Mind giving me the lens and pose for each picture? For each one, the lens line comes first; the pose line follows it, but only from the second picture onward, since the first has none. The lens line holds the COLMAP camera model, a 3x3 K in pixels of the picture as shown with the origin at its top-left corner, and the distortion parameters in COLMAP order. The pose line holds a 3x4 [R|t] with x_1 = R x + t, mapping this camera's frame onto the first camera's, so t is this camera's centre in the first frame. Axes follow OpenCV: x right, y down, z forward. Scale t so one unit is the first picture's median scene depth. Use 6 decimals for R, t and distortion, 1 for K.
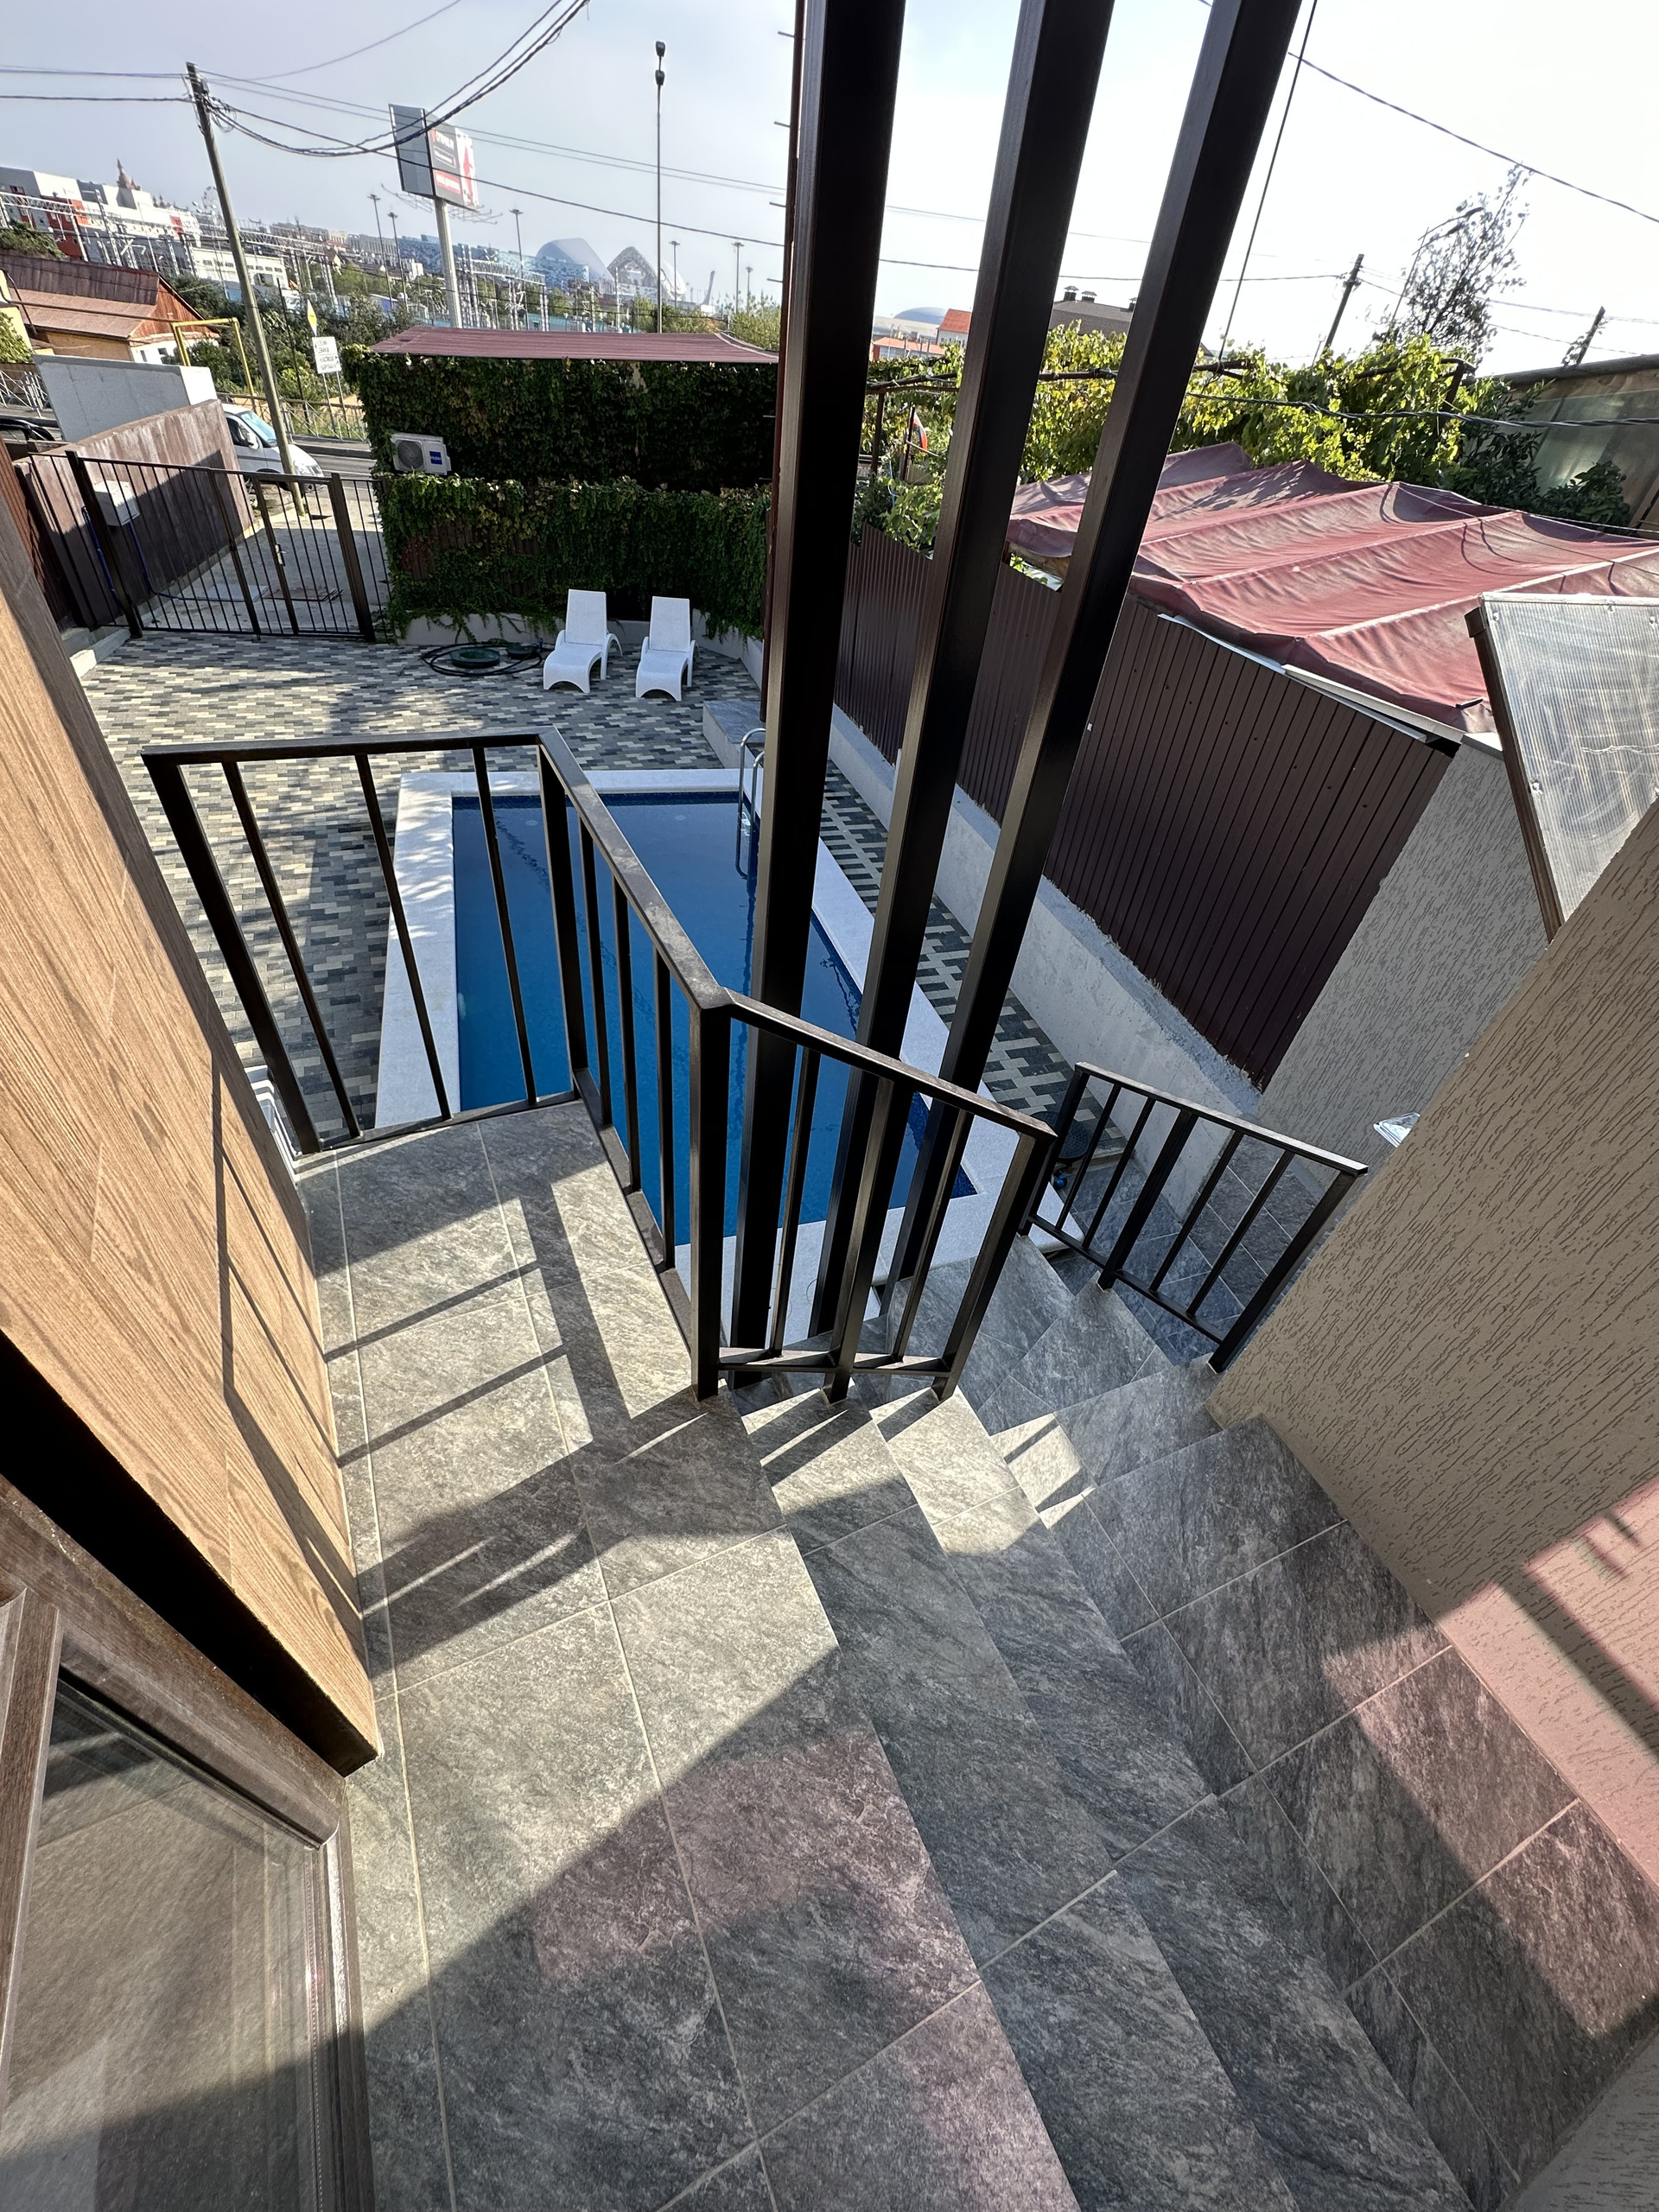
lens RADIAL K [[887.2, 0, 829.5], [0, 887.2, 1106.0], [0, 0, 1]] dist [-0.000865, 0.000138]
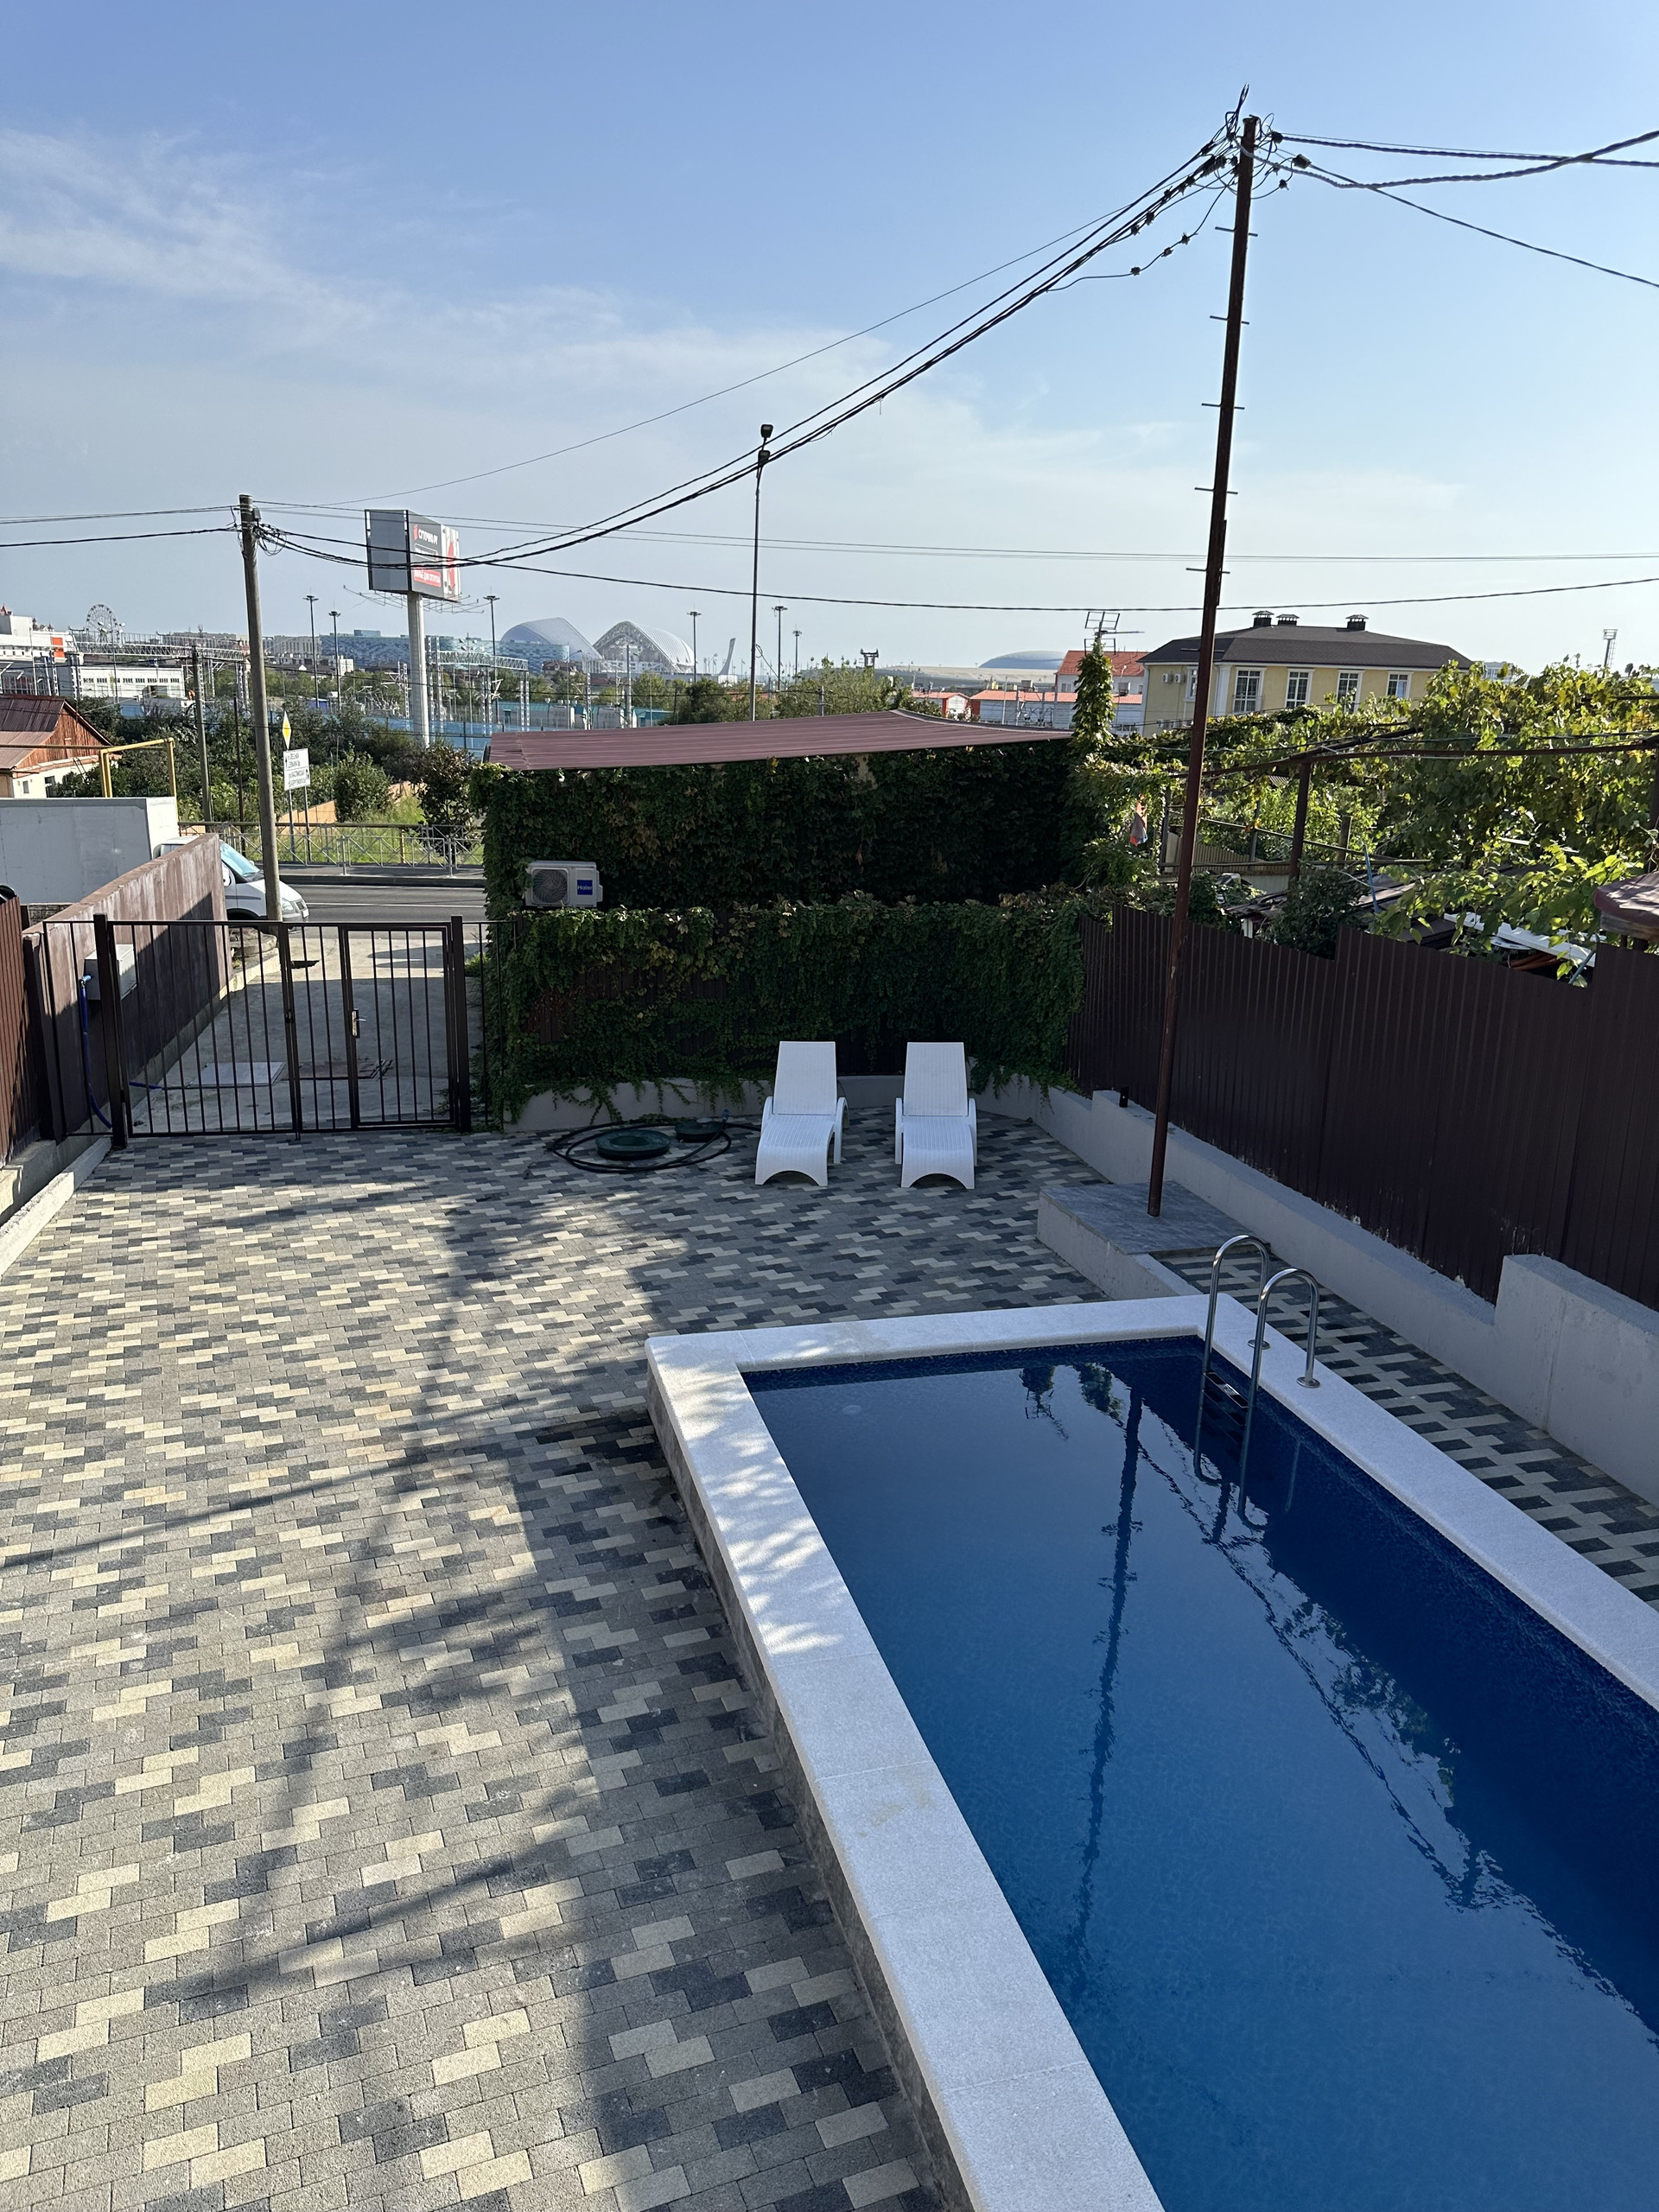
lens RADIAL K [[1537.0, 0, 816.6], [0, 1537.0, 1114.8], [0, 0, 1]] dist [0.184946, -0.363249]
pose [[0.995976, -0.062049, -0.064672, -0.204986], [0.027484, 0.898273, -0.438577, -0.034807], [0.085306, 0.435035, 0.896364, 0.004934]]
